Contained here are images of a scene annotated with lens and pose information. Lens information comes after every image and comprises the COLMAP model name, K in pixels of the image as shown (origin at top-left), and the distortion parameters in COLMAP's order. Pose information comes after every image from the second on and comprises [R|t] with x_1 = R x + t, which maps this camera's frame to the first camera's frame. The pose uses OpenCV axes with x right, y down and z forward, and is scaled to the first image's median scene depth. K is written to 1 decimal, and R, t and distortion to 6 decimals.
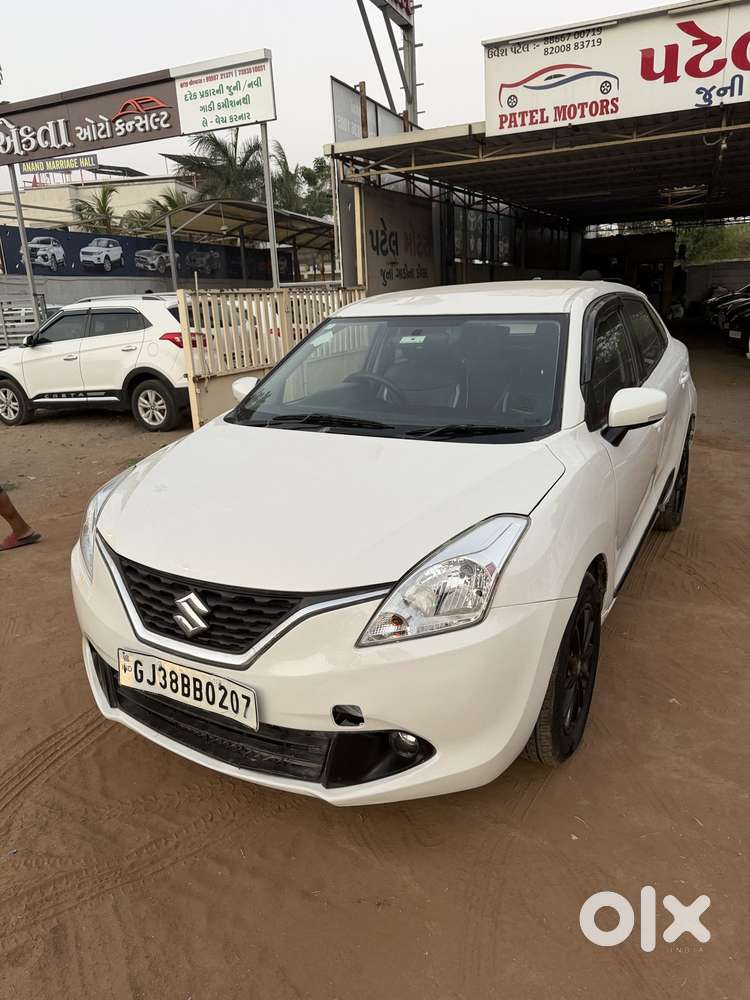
lens RADIAL K [[721.5, 0, 353.1], [0, 721.5, 497.8], [0, 0, 1]] dist [0.026784, -0.035541]
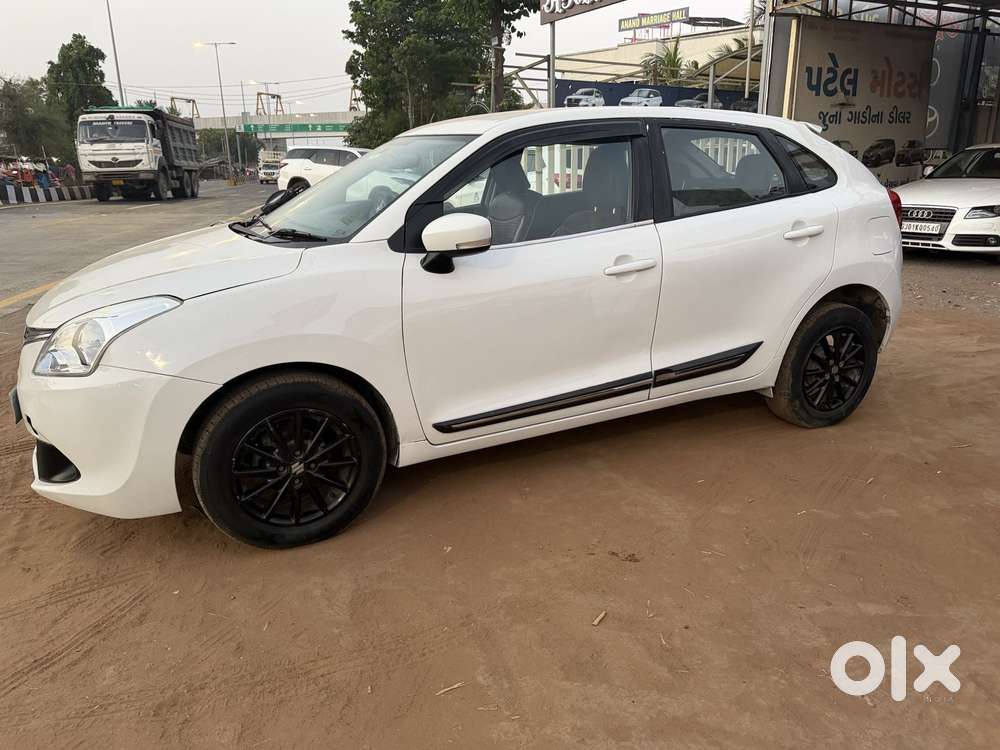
lens RADIAL K [[719.6, 0, 500.8], [0, 719.6, 367.3], [0, 0, 1]] dist [0.025728, -0.022797]
pose [[0.825032, 0.185845, -0.533652, 0.184738], [-0.174988, 0.981975, 0.071441, -0.005830], [0.537310, 0.034442, 0.842681, 0.047740]]
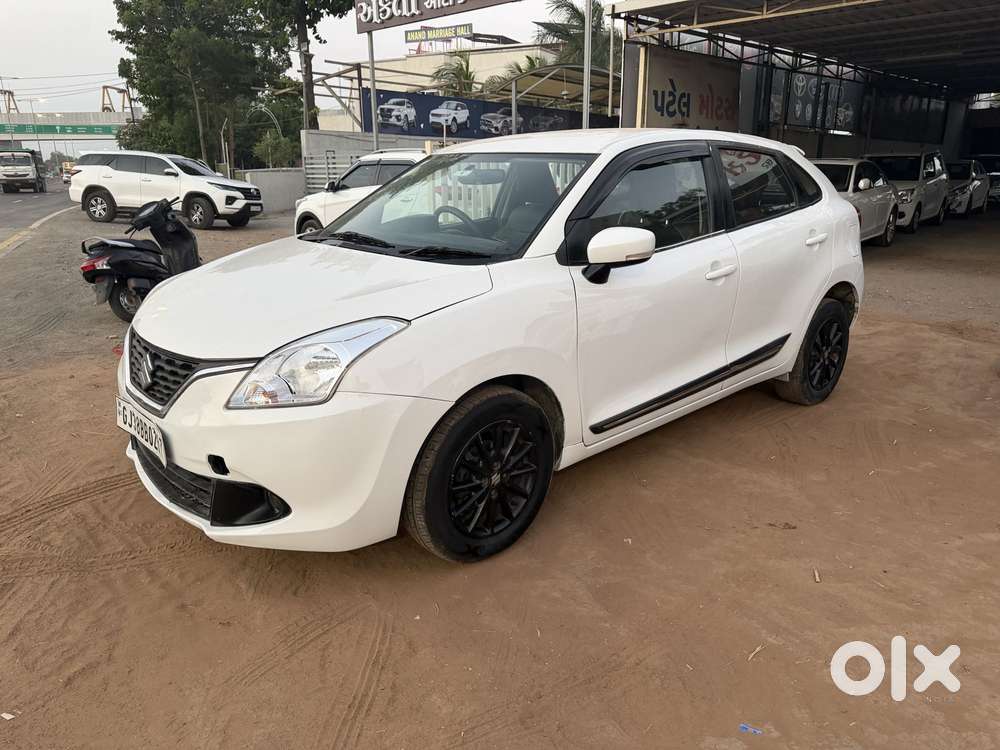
lens RADIAL K [[716.0, 0, 489.8], [0, 716.0, 374.1], [0, 0, 1]] dist [0.026011, -0.028722]
pose [[0.950373, 0.123005, -0.285763, 0.100217], [-0.119589, 0.992387, 0.029446, 0.008608], [0.287209, 0.006189, 0.957848, -0.001903]]
